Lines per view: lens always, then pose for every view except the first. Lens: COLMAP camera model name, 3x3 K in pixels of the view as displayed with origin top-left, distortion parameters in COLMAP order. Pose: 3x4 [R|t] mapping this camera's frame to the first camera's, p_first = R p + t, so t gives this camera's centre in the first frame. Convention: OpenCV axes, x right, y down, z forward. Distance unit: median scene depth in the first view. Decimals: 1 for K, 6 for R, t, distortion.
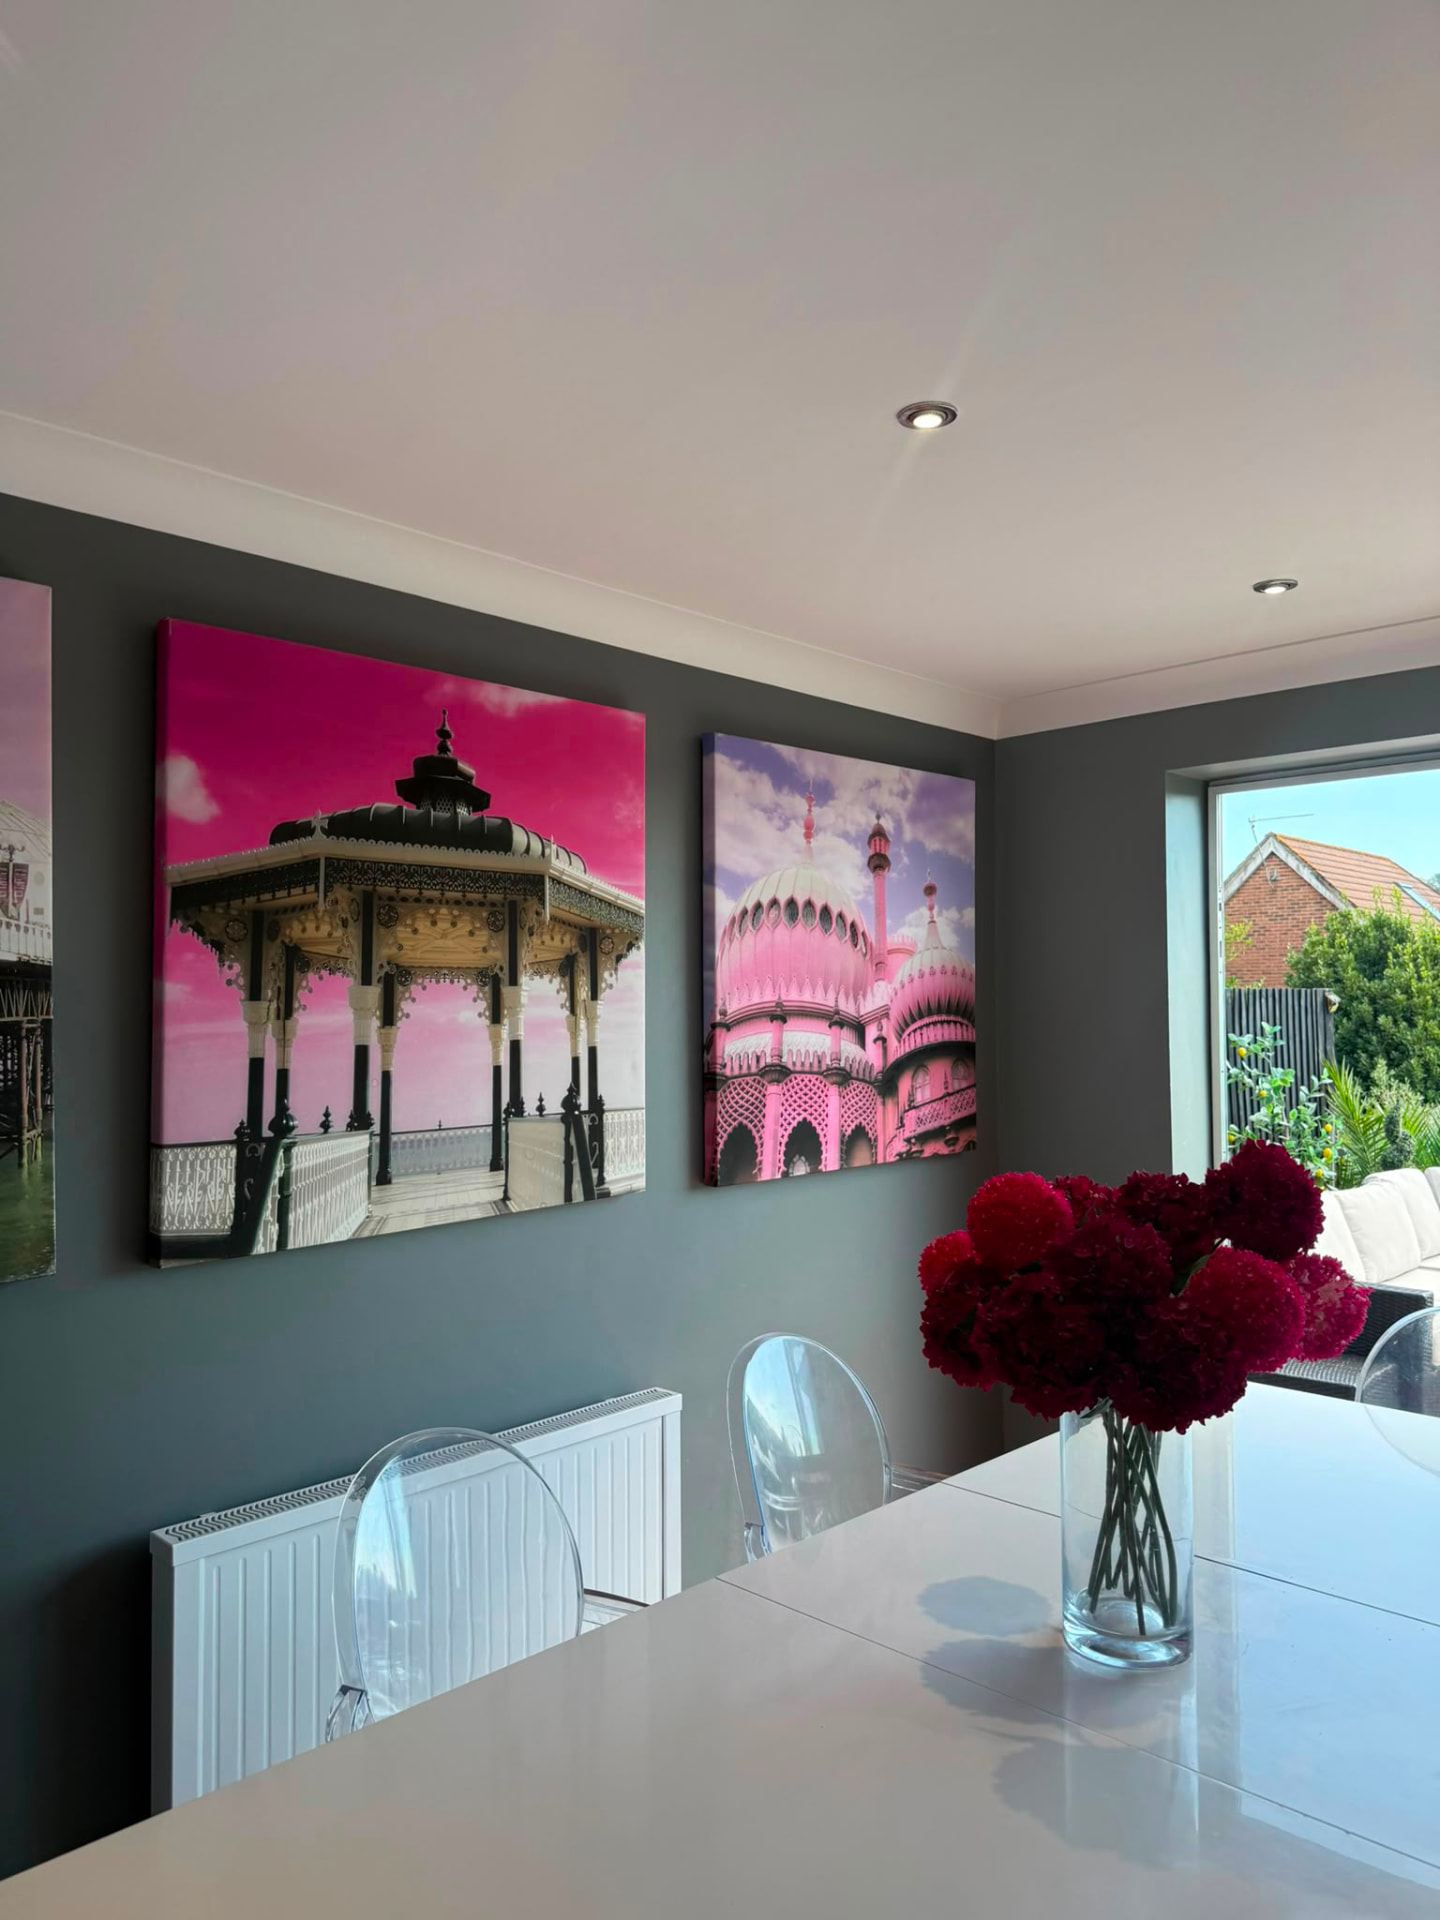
lens RADIAL K [[1339.7, 0, 725.2], [0, 1339.7, 969.8], [0, 0, 1]] dist [0.053267, -0.062733]
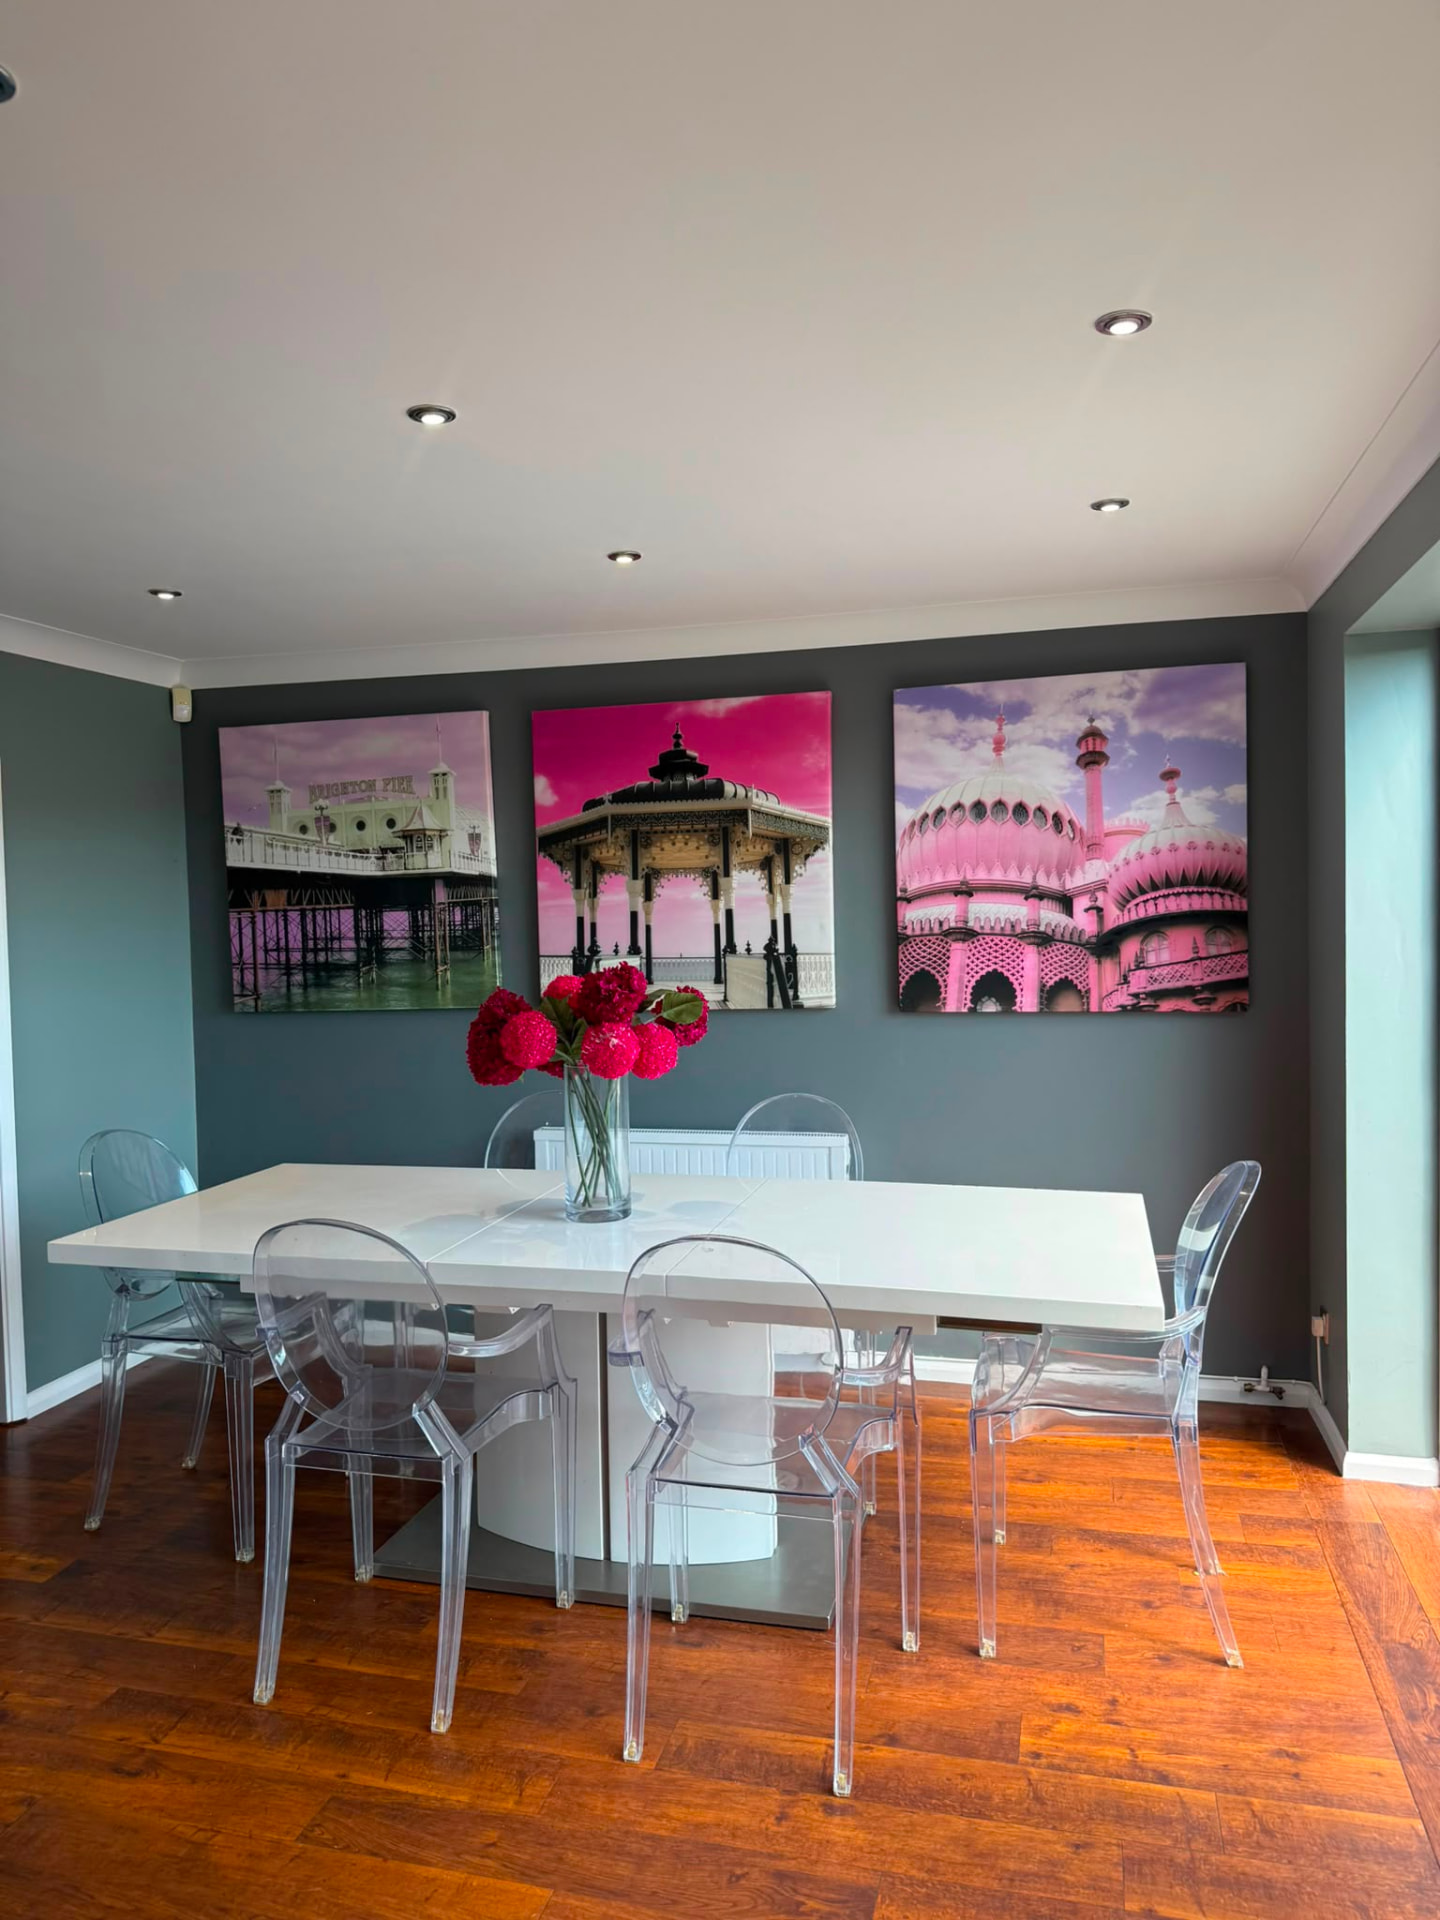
lens RADIAL K [[1339.7, 0, 708.6], [0, 1339.7, 959.9], [0, 0, 1]] dist [0.053267, -0.062733]
pose [[0.481546, 0.040895, -0.875466, 1.096181], [0.045581, 0.996390, 0.071615, -0.004841], [0.875235, -0.074391, 0.477944, 0.133820]]
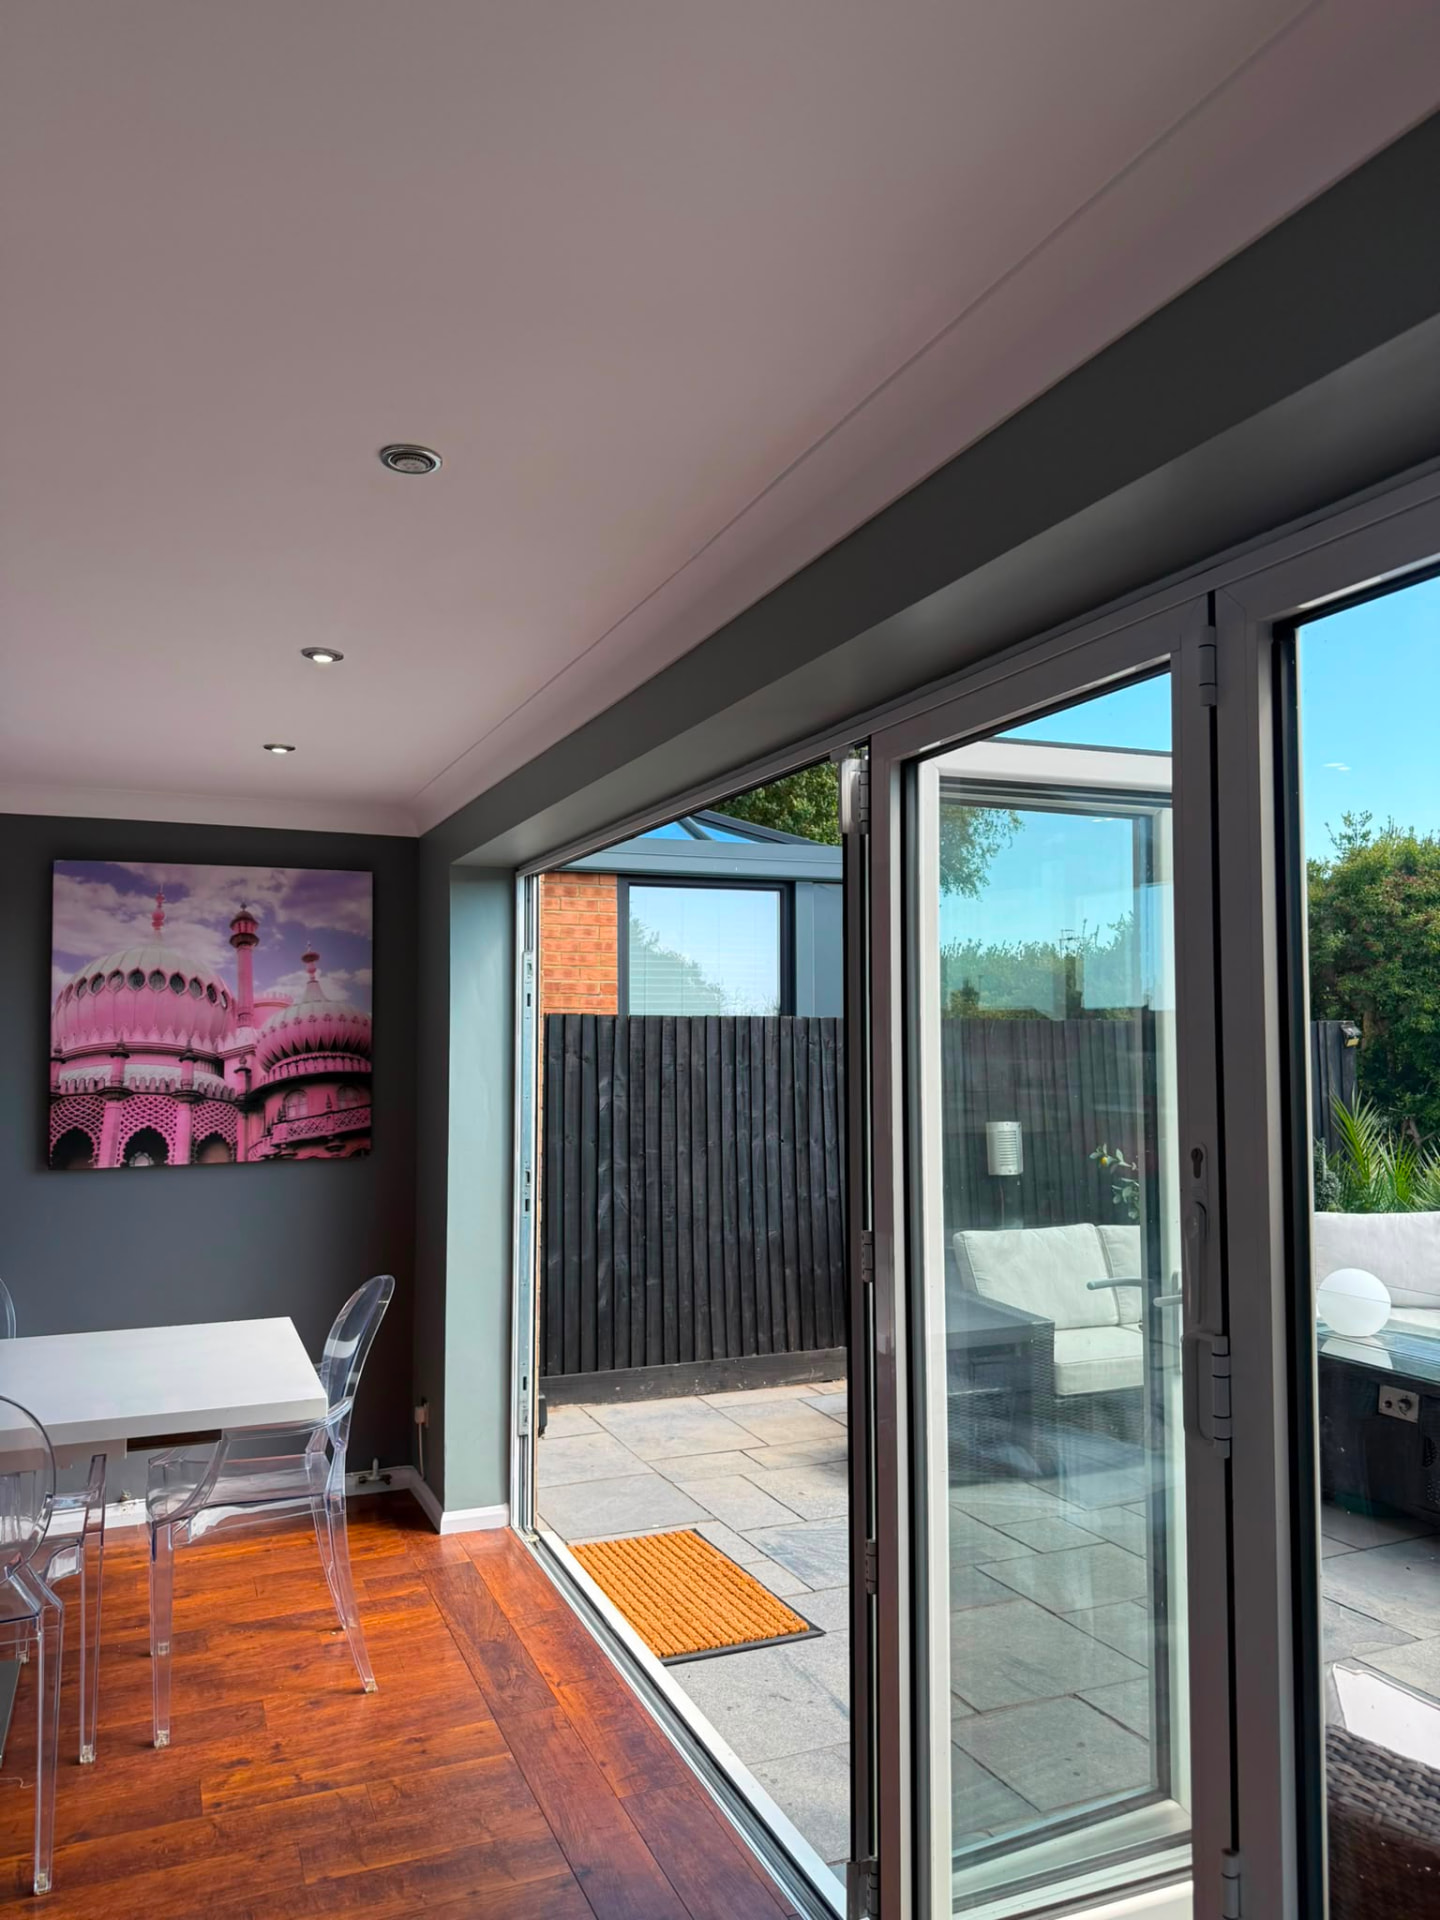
lens RADIAL K [[1339.7, 0, 701.4], [0, 1339.7, 974.6], [0, 0, 1]] dist [0.053267, -0.062733]
pose [[0.915963, -0.008868, -0.401165, 1.192160], [0.005272, 0.999935, -0.010066, -0.031468], [0.401228, 0.007105, 0.915951, -0.071303]]
